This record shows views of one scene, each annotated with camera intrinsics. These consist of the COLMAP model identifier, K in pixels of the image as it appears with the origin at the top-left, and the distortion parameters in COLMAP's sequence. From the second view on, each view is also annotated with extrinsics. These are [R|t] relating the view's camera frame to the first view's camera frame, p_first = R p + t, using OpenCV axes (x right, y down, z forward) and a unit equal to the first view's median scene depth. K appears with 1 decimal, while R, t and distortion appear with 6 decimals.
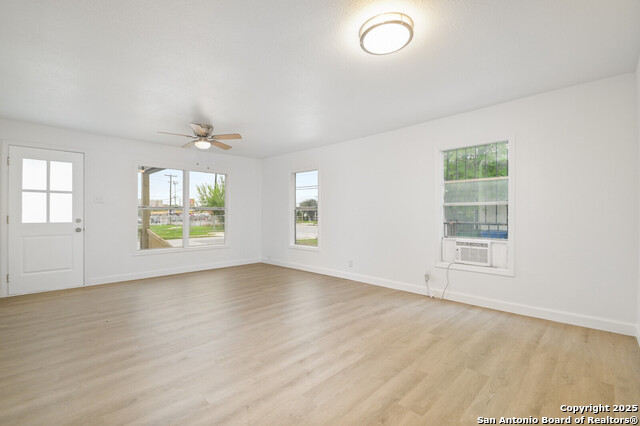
lens RADIAL K [[285.7, 0, 320.0], [0, 285.7, 213.0], [0, 0, 1]] dist [-0.000562, -0.000280]
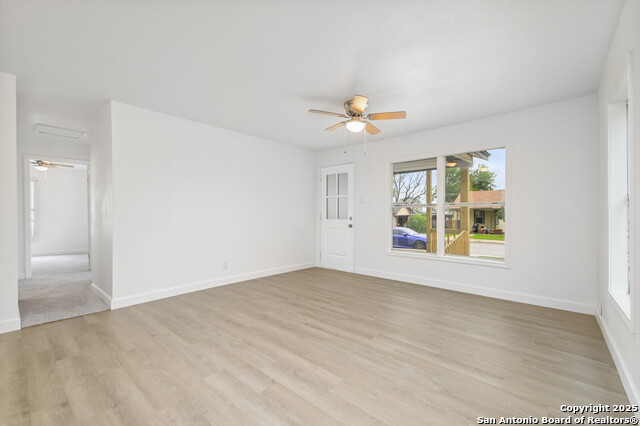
lens RADIAL K [[281.7, 0, 321.6], [0, 281.7, 223.4], [0, 0, 1]] dist [-0.000886, 0.000047]
pose [[0.059085, 0.033403, -0.997694, 0.432983], [0.001089, 0.999437, 0.033526, 0.010416], [0.998252, -0.003068, 0.059015, 1.009022]]
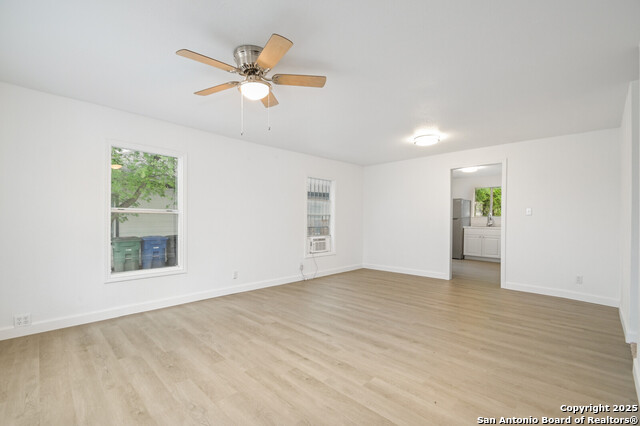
lens RADIAL K [[281.7, 0, 321.6], [0, 281.7, 223.4], [0, 0, 1]] dist [-0.000886, 0.000047]
pose [[-0.002269, -0.003997, 0.999989, -1.099263], [-0.003637, 0.999985, 0.003988, 0.011844], [-0.999991, -0.003628, -0.002283, 1.031368]]
